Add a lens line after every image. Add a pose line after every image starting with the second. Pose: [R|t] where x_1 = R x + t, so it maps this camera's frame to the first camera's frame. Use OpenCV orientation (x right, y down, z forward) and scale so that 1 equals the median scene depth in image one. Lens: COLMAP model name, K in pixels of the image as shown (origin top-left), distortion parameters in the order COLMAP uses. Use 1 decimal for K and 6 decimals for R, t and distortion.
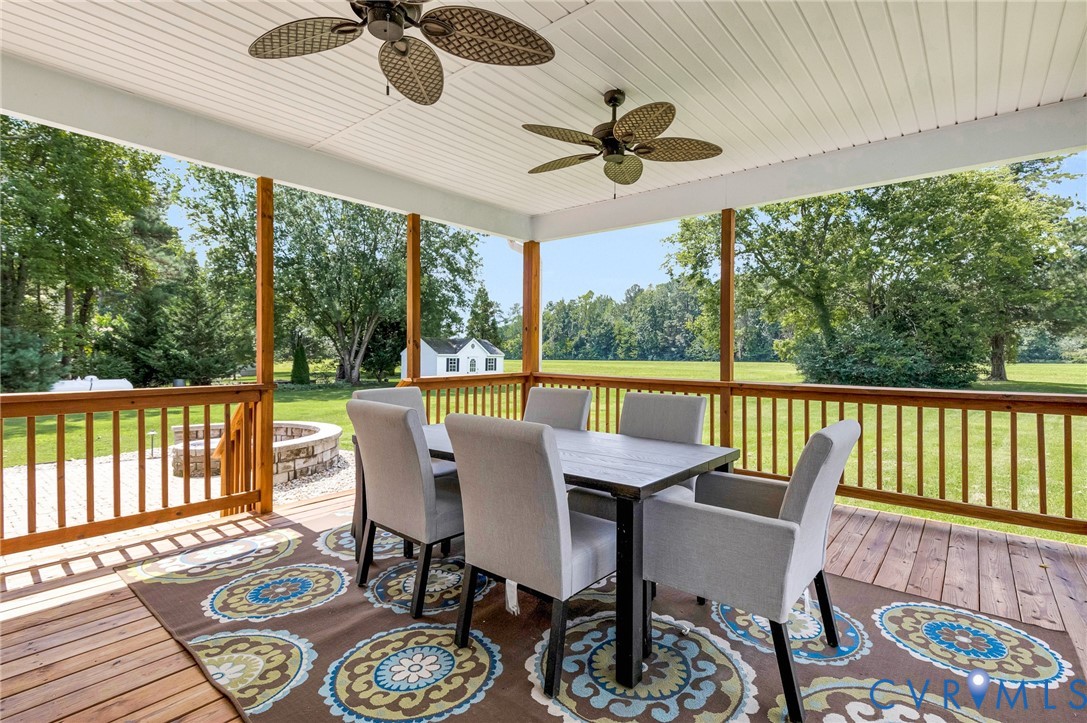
lens RADIAL K [[525.1, 0, 536.3], [0, 525.1, 354.7], [0, 0, 1]] dist [-0.000584, -0.000558]
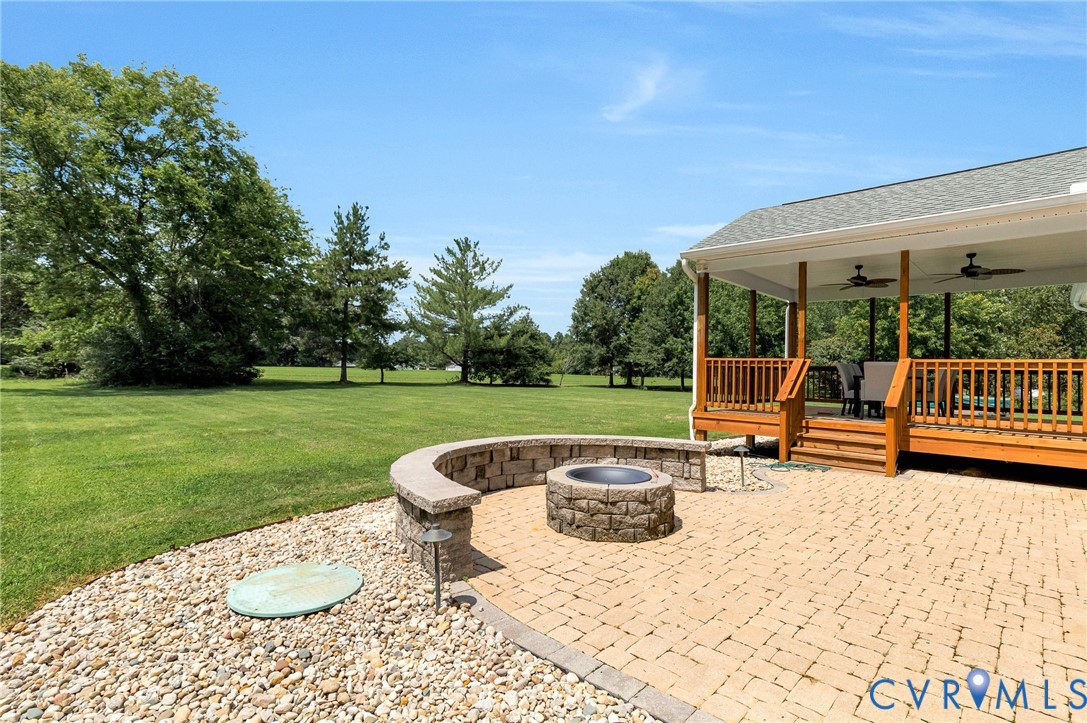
lens RADIAL K [[525.1, 0, 536.3], [0, 525.1, 354.7], [0, 0, 1]] dist [-0.000584, -0.000558]
pose [[0.066488, 0.024779, 0.997479, -0.337972], [-0.019145, 0.999539, -0.023554, 0.014761], [-0.997604, -0.017531, 0.066932, 0.296825]]
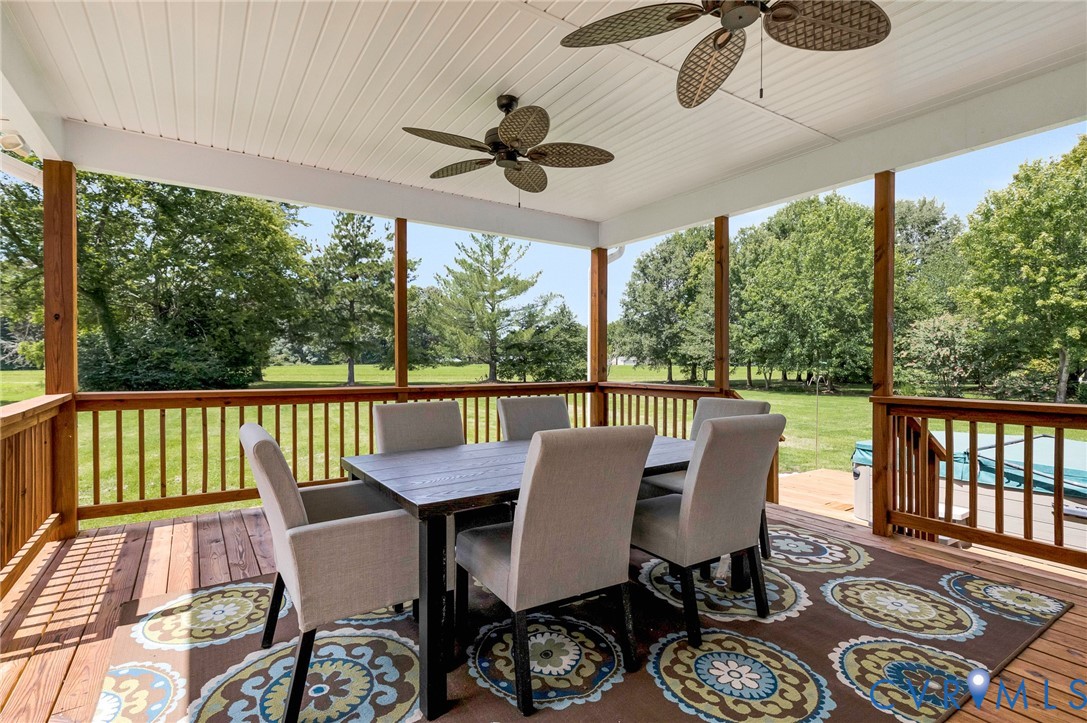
lens RADIAL K [[518.9, 0, 543.5], [0, 518.9, 361.5], [0, 0, 1]] dist [0.010714, -0.000266]
pose [[0.280795, -0.009479, 0.959721, -0.086217], [0.005636, 0.999950, 0.008228, -0.001148], [-0.959751, 0.003098, 0.280834, 0.071209]]
